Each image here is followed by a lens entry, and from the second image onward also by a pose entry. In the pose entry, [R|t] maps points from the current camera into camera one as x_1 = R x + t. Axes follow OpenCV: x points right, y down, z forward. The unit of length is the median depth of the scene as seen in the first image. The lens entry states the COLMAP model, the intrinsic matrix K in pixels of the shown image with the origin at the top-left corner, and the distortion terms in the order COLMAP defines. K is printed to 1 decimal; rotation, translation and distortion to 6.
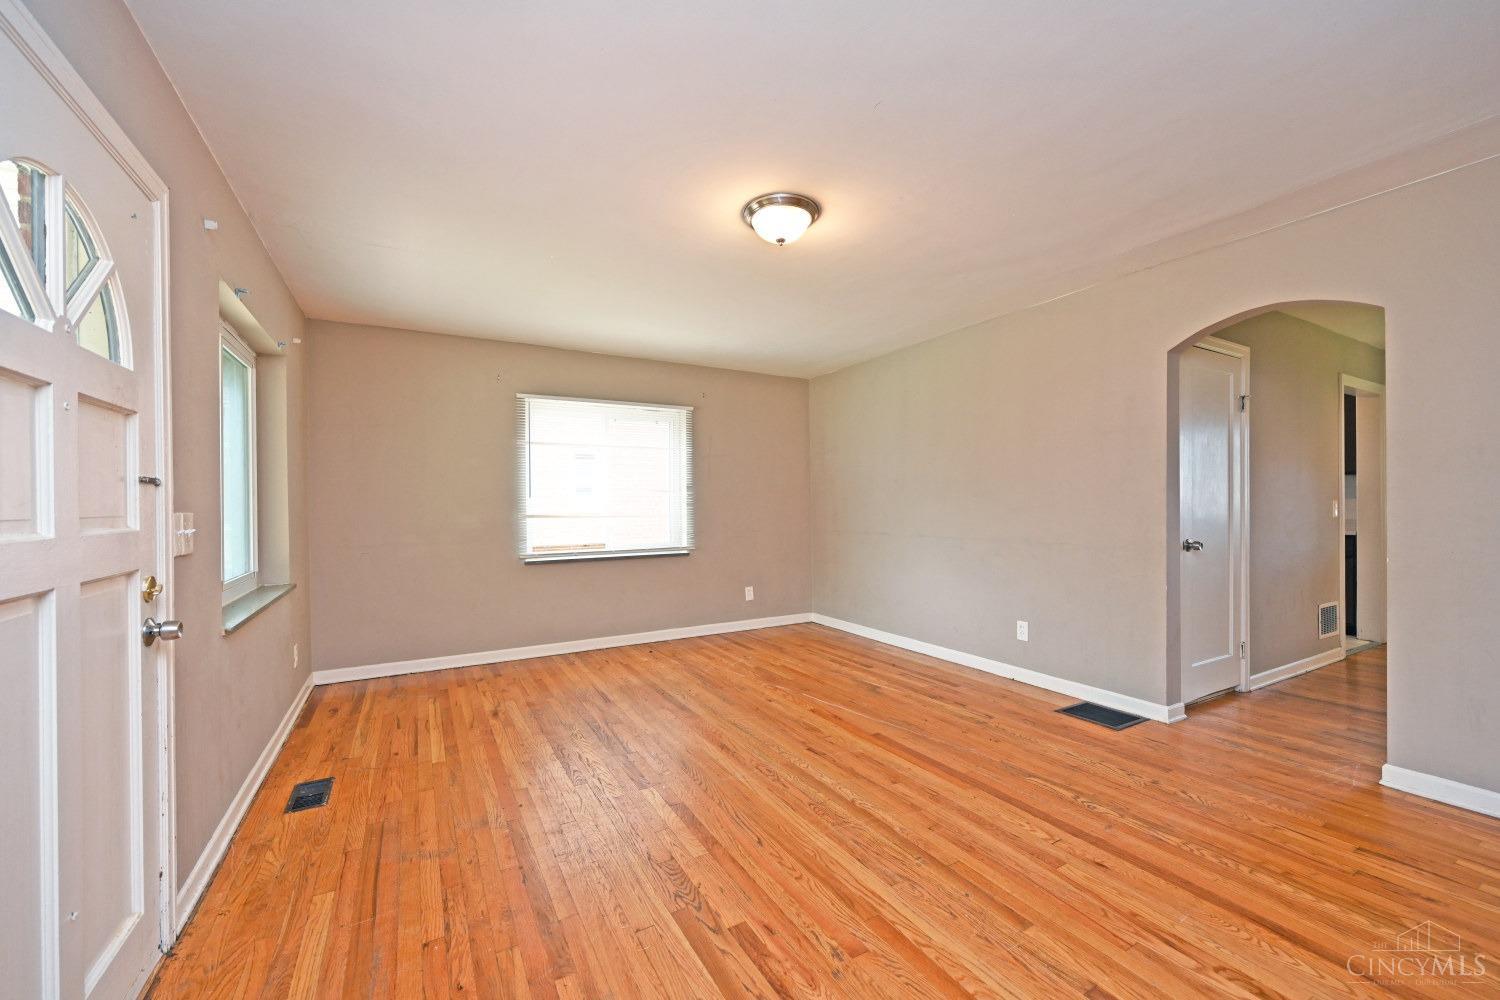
lens RADIAL K [[589.7, 0, 752.5], [0, 589.7, 502.7], [0, 0, 1]] dist [0.000134, 0.000265]
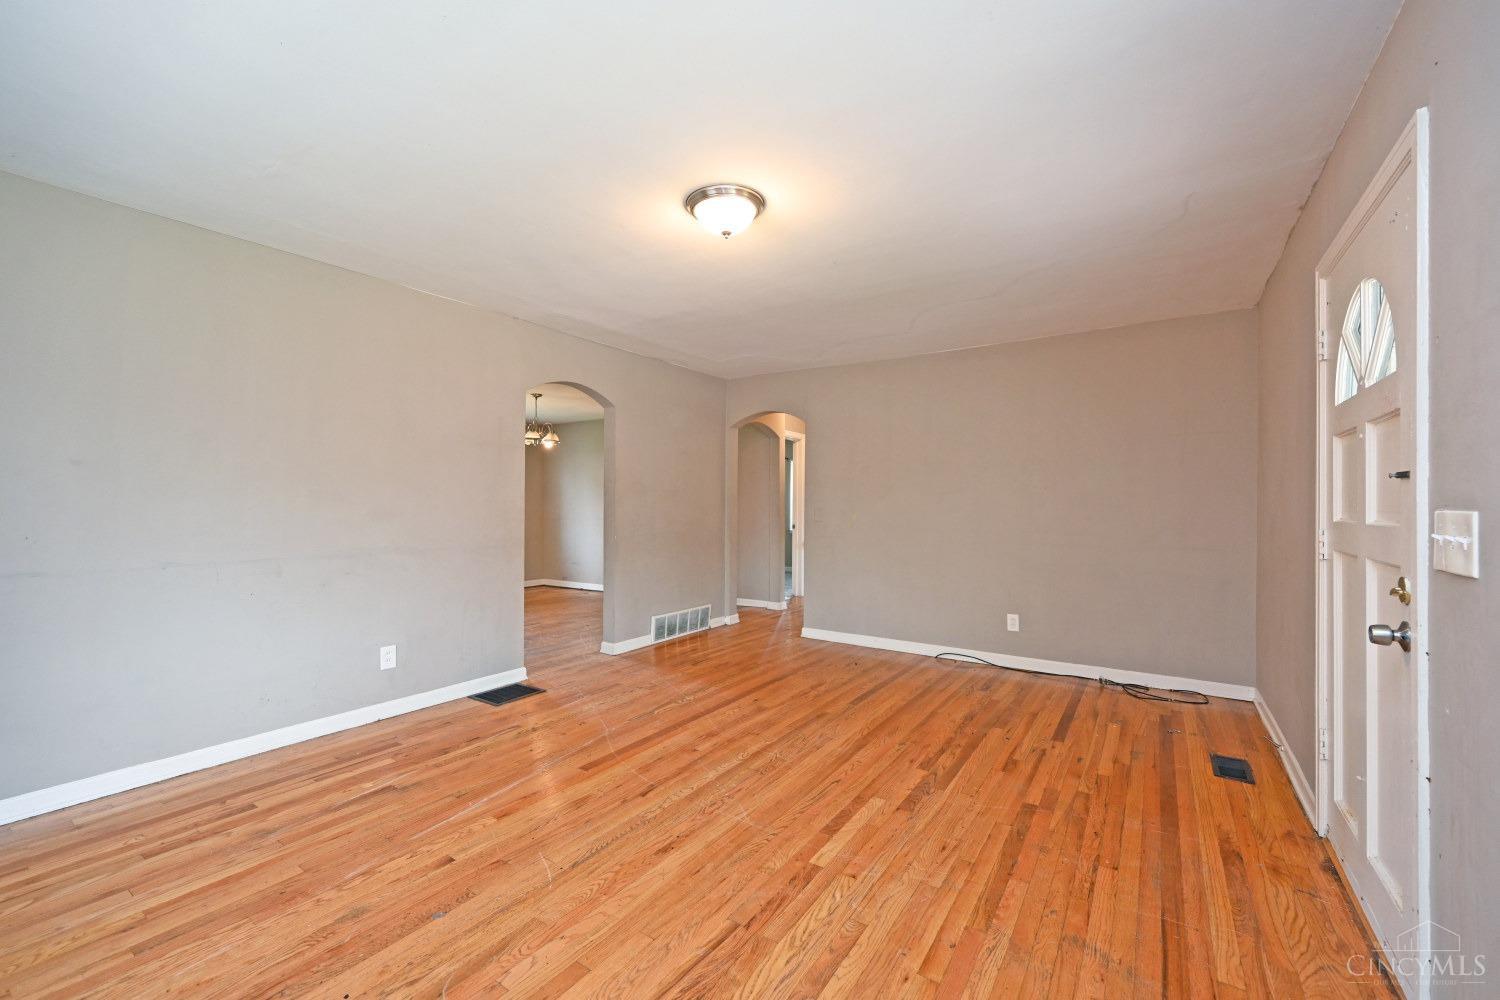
lens RADIAL K [[589.7, 0, 754.6], [0, 589.7, 507.6], [0, 0, 1]] dist [0.000134, 0.000265]
pose [[-0.432878, 0.007251, 0.901423, -0.843731], [0.002164, 0.999973, -0.007004, 0.012078], [-0.901450, -0.001081, -0.432882, 1.390499]]
